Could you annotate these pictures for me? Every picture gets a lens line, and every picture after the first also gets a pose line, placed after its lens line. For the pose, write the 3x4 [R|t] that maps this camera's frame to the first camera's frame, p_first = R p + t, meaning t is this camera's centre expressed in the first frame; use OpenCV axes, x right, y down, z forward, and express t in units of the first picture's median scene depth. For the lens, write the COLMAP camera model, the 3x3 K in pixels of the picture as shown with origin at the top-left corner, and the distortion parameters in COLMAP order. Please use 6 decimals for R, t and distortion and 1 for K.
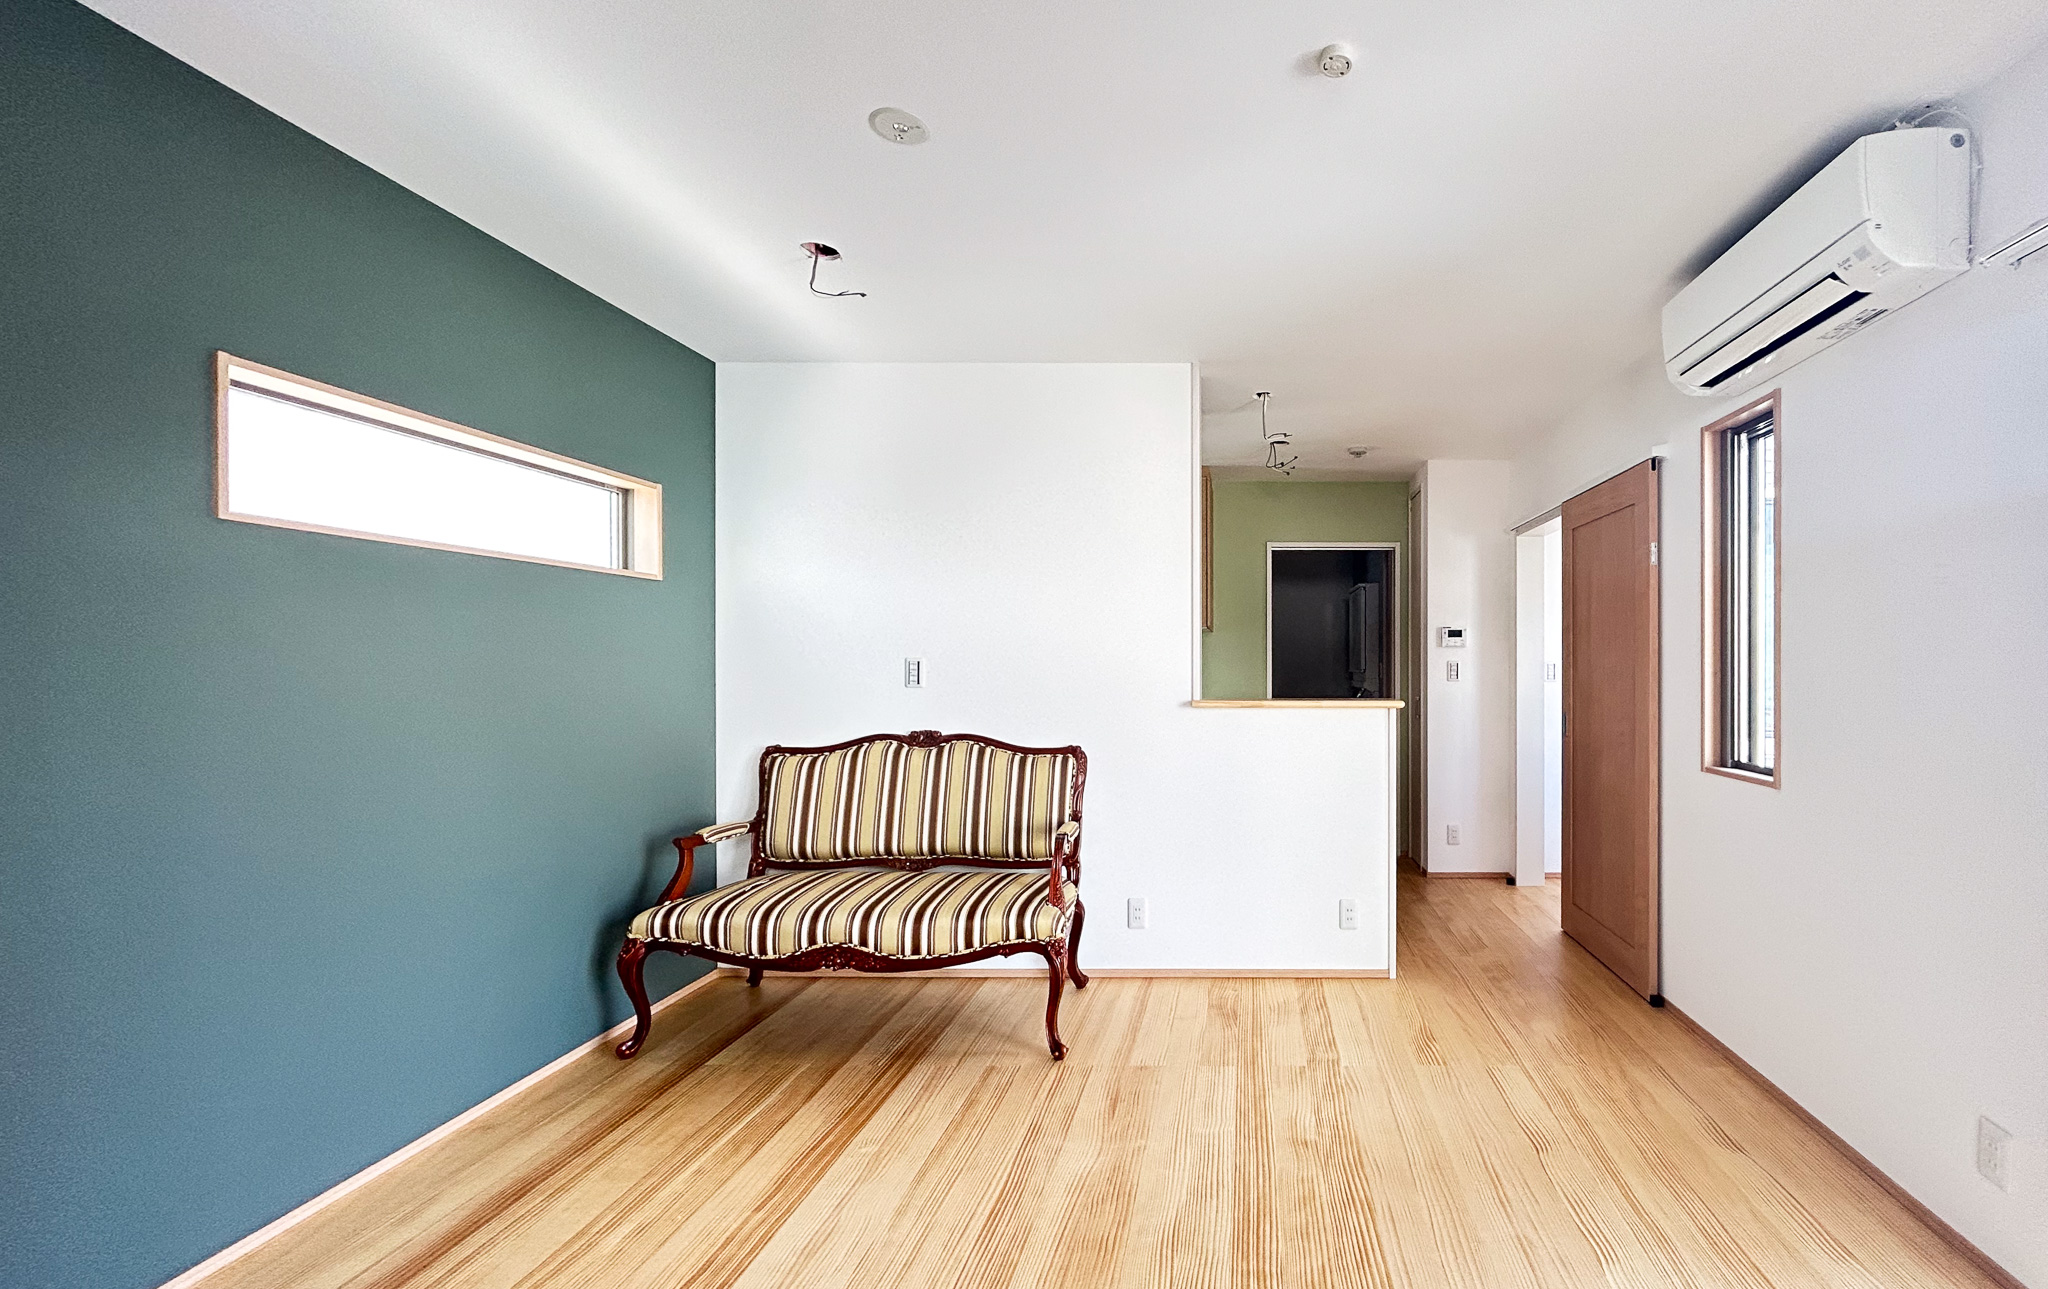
lens RADIAL K [[810.4, 0, 1024.0], [0, 810.4, 644.5], [0, 0, 1]] dist [0.001173, 0.000351]
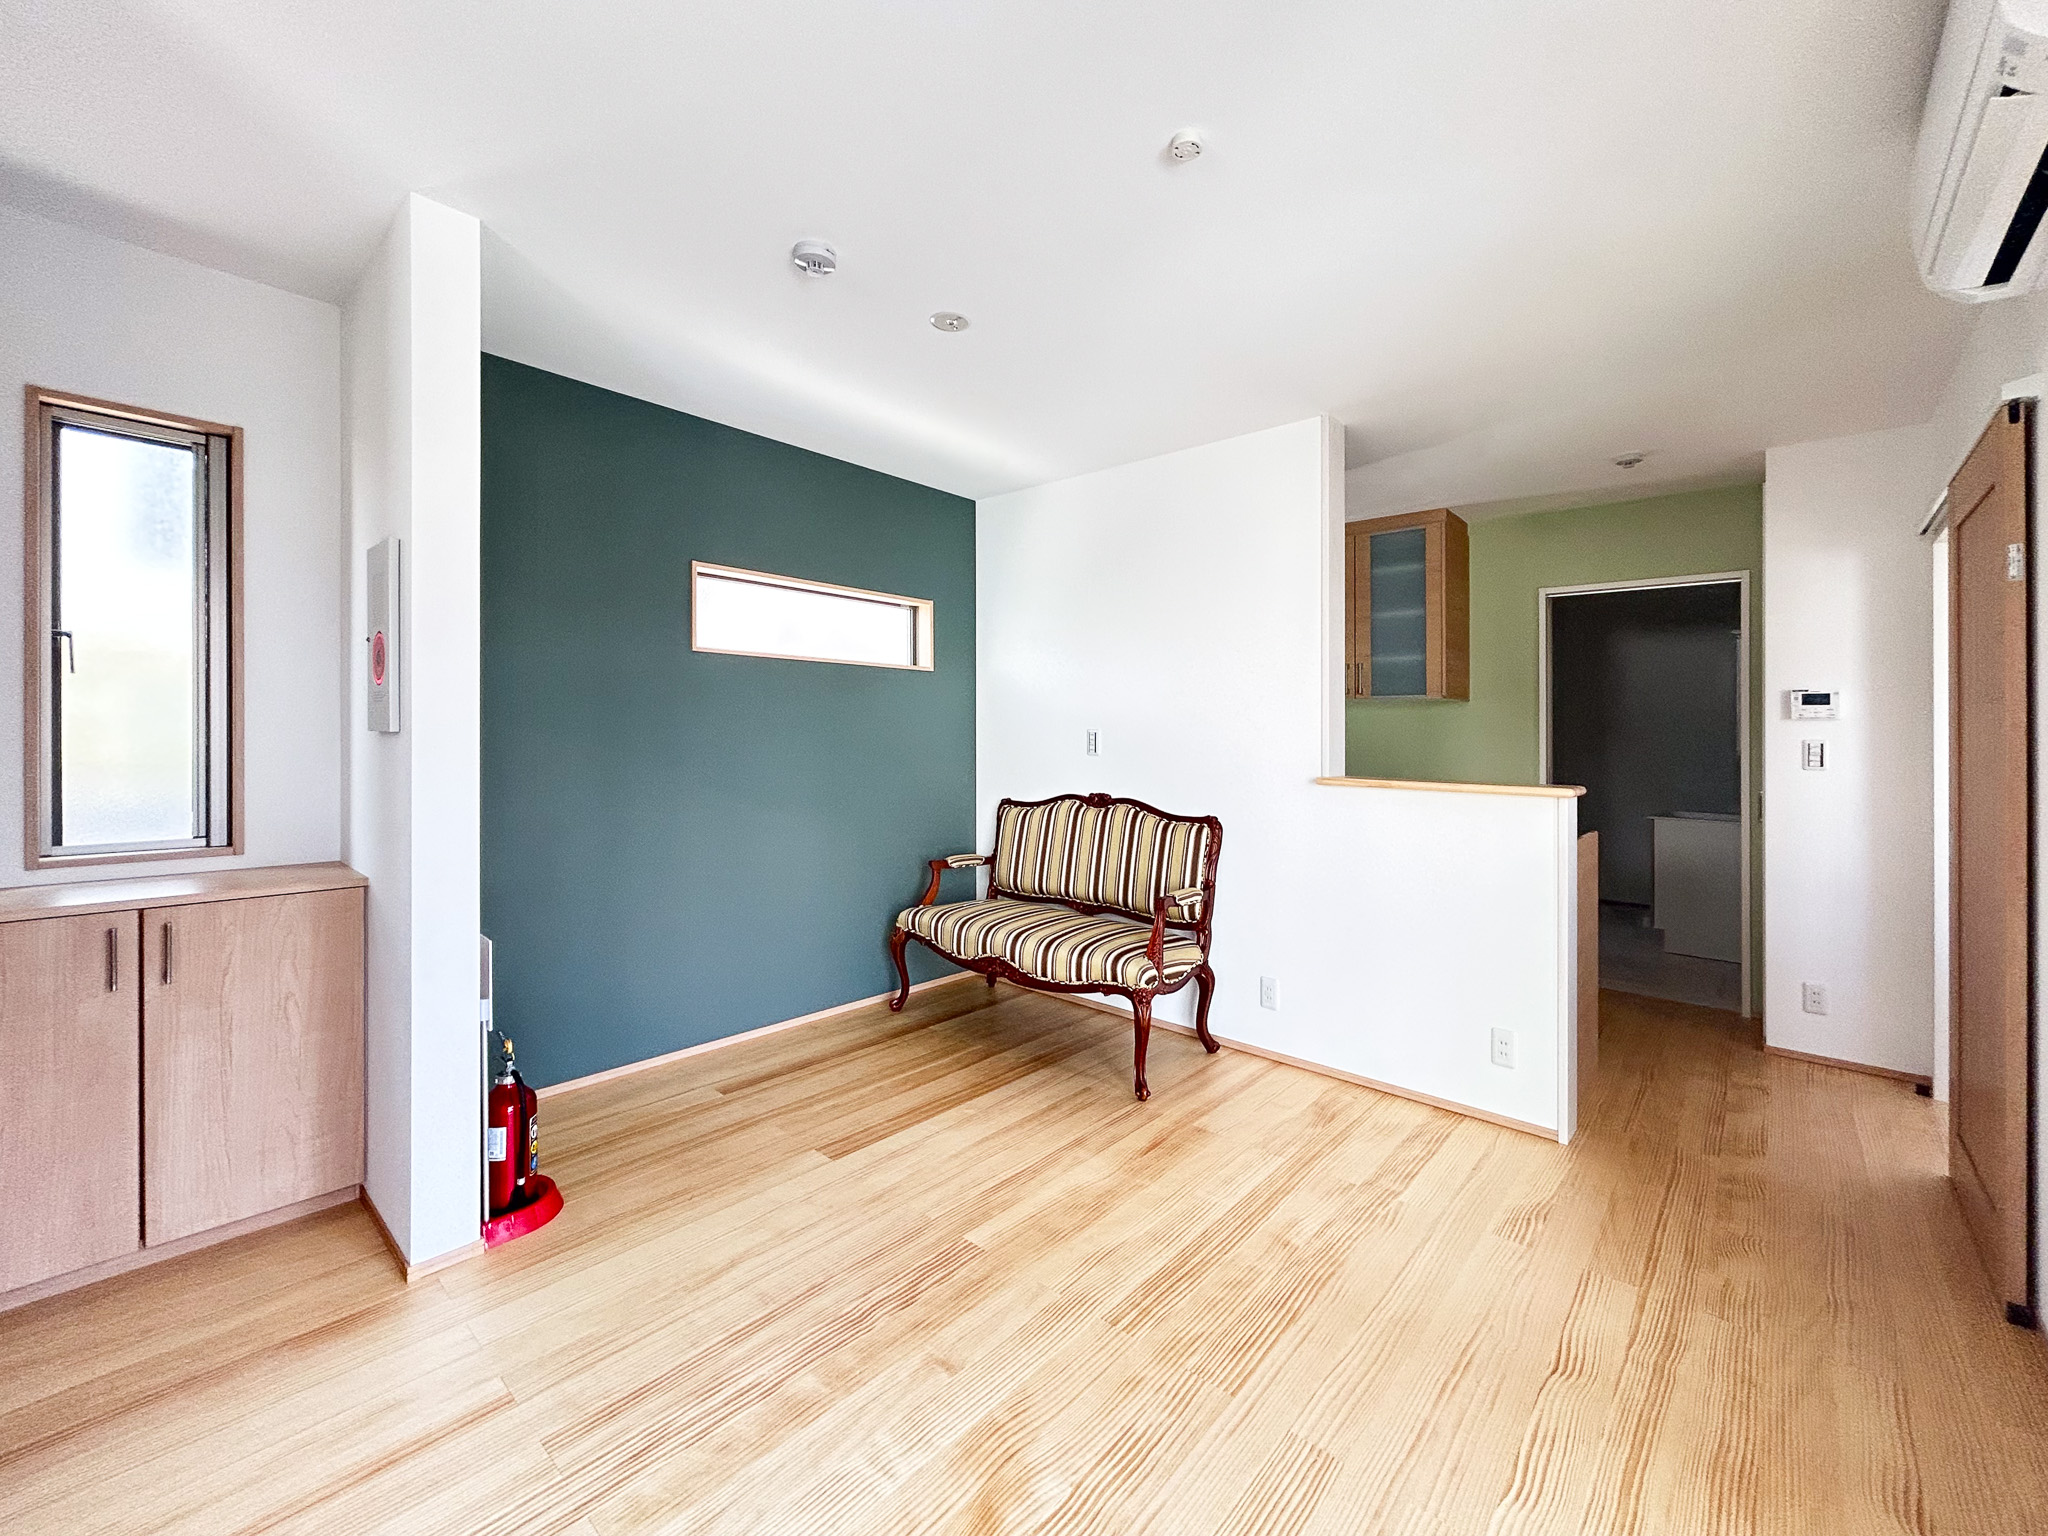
lens RADIAL K [[843.6, 0, 1023.1], [0, 843.6, 713.4], [0, 0, 1]] dist [0.002921, 0.000752]
pose [[0.745606, -0.005666, -0.666363, 0.617301], [0.002039, 0.999979, -0.006221, 0.001326], [0.666384, 0.003279, 0.745601, 0.046380]]
